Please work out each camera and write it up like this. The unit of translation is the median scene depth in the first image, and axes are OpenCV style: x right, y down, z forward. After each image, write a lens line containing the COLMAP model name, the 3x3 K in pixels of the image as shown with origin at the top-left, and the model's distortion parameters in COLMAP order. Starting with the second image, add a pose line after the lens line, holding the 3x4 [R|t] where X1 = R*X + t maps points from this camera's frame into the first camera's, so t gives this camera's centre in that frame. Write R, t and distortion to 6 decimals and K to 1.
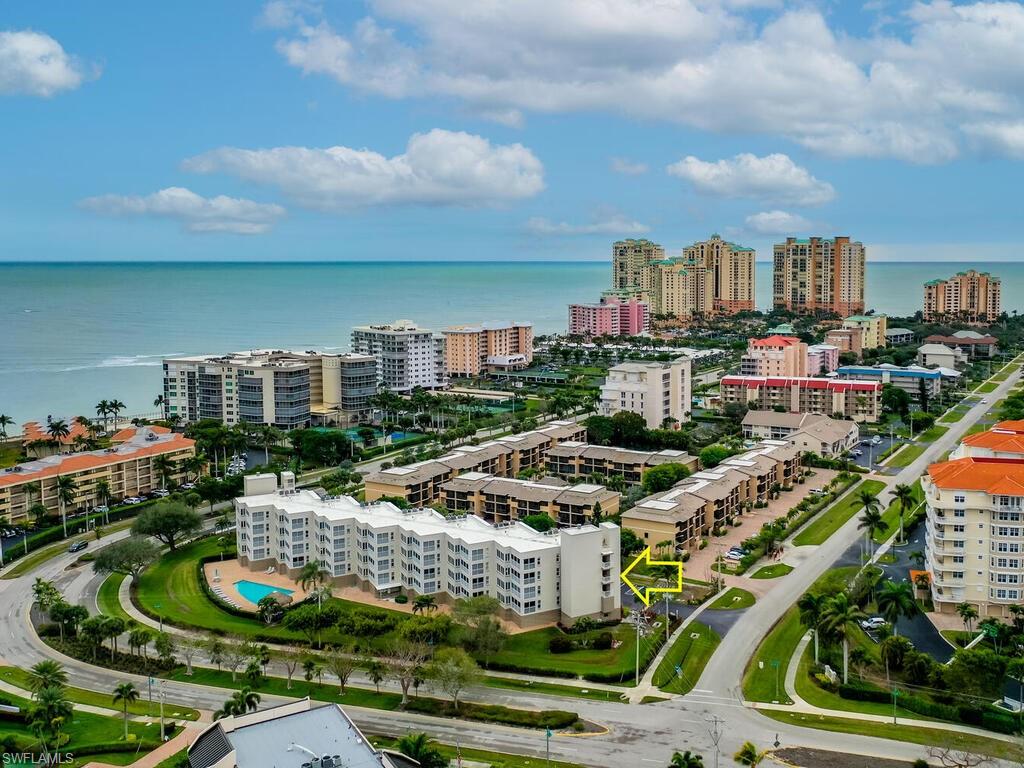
lens RADIAL K [[1223.3, 0, 512.0], [0, 1223.3, 384.0], [0, 0, 1]] dist [0.014639, 0.053723]
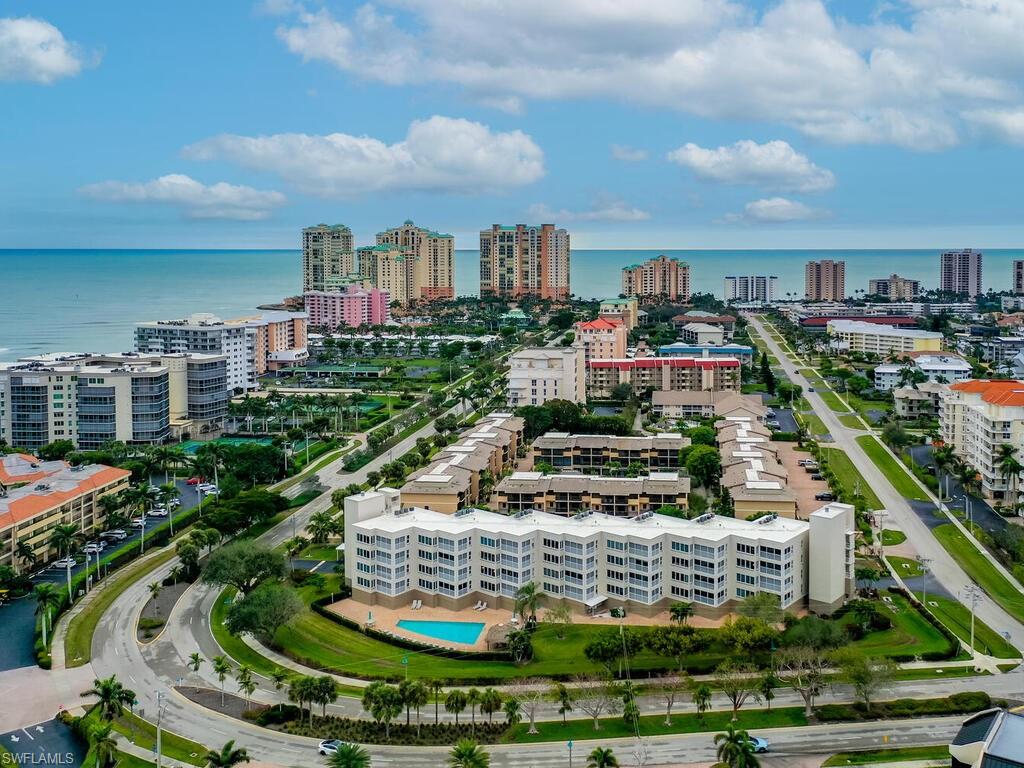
lens RADIAL K [[1223.3, 0, 512.0], [0, 1223.3, 384.0], [0, 0, 1]] dist [0.014639, 0.053723]
pose [[0.874246, -0.053241, 0.482555, -0.352406], [0.050107, 0.998556, 0.019393, -0.008833], [-0.482891, 0.007225, 0.875651, 0.145941]]
